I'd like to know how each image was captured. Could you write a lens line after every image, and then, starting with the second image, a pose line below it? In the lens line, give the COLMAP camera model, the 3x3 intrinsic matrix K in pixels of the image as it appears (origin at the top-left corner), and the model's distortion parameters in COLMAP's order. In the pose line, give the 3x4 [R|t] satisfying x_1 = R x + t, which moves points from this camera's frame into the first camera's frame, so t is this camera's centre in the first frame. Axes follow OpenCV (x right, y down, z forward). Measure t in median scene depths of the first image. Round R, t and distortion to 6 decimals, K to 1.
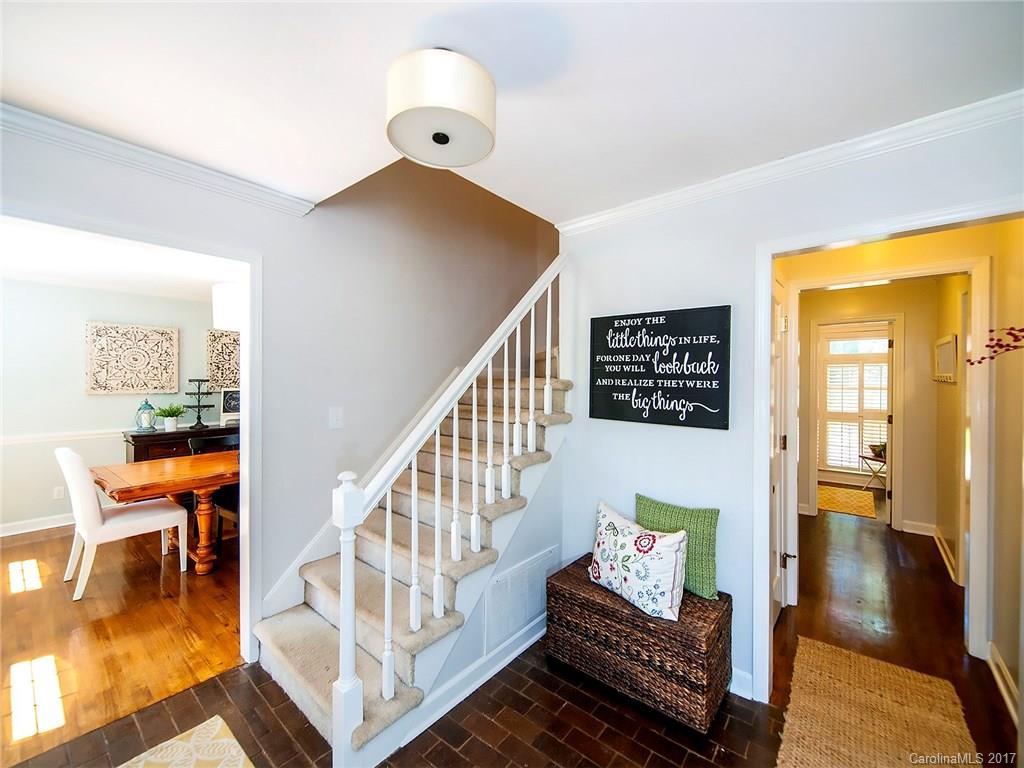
lens RADIAL K [[419.7, 0, 509.2], [0, 419.7, 384.1], [0, 0, 1]] dist [0.000752, -0.000309]
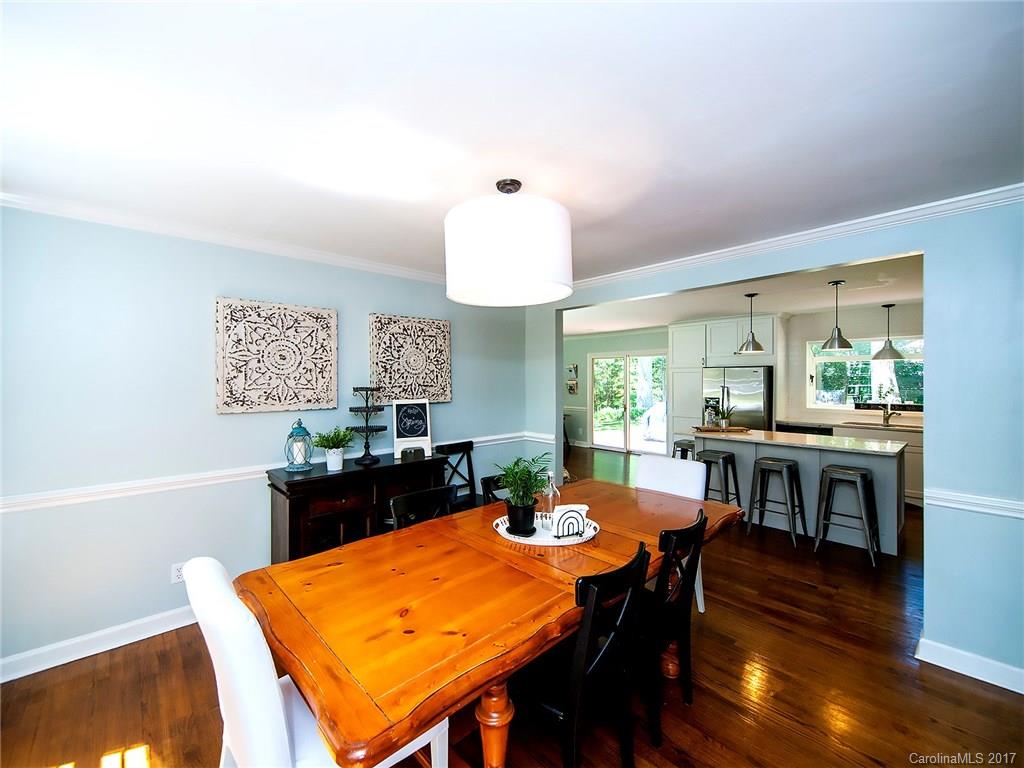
lens RADIAL K [[419.7, 0, 514.6], [0, 419.7, 381.6], [0, 0, 1]] dist [0.000752, -0.000309]
pose [[0.993347, -0.006565, -0.114970, -0.455730], [0.005749, 0.999956, -0.007424, -0.014860], [0.115014, 0.006714, 0.993341, 0.395442]]
